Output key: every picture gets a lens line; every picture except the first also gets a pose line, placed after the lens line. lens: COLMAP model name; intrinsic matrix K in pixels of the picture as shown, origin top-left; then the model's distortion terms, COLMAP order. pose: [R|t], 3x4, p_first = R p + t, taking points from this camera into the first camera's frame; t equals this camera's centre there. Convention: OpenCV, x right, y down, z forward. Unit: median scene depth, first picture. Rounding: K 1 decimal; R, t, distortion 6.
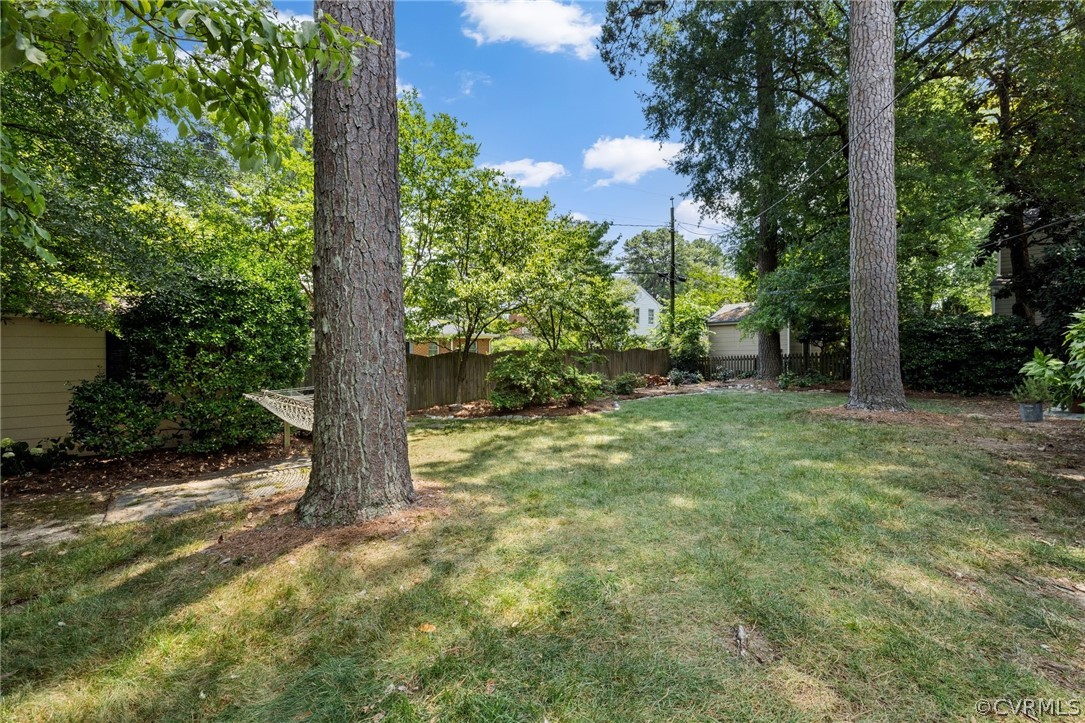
lens RADIAL K [[457.8, 0, 538.9], [0, 457.8, 358.9], [0, 0, 1]] dist [-0.000546, 0.000224]
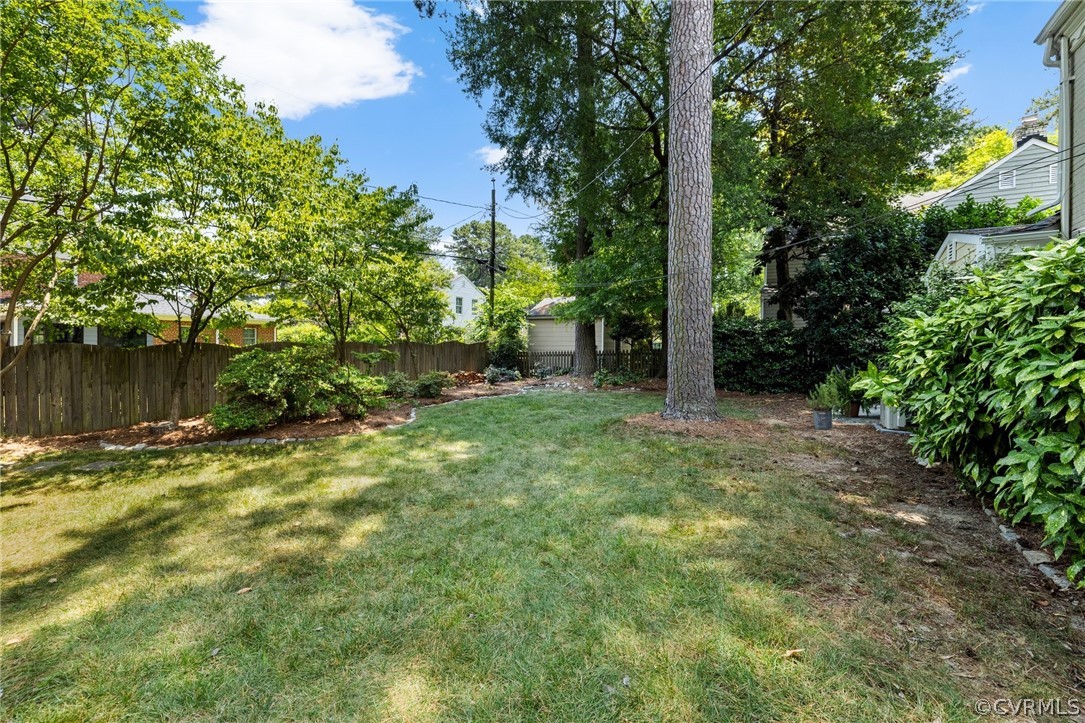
lens RADIAL K [[467.8, 0, 542.5], [0, 467.8, 361.5], [0, 0, 1]] dist [-0.019521, -0.000080]
pose [[0.929804, 0.004995, 0.368021, 0.074459], [-0.014131, 0.999655, 0.022134, -0.011137], [-0.367783, -0.025781, 0.929554, 0.151828]]
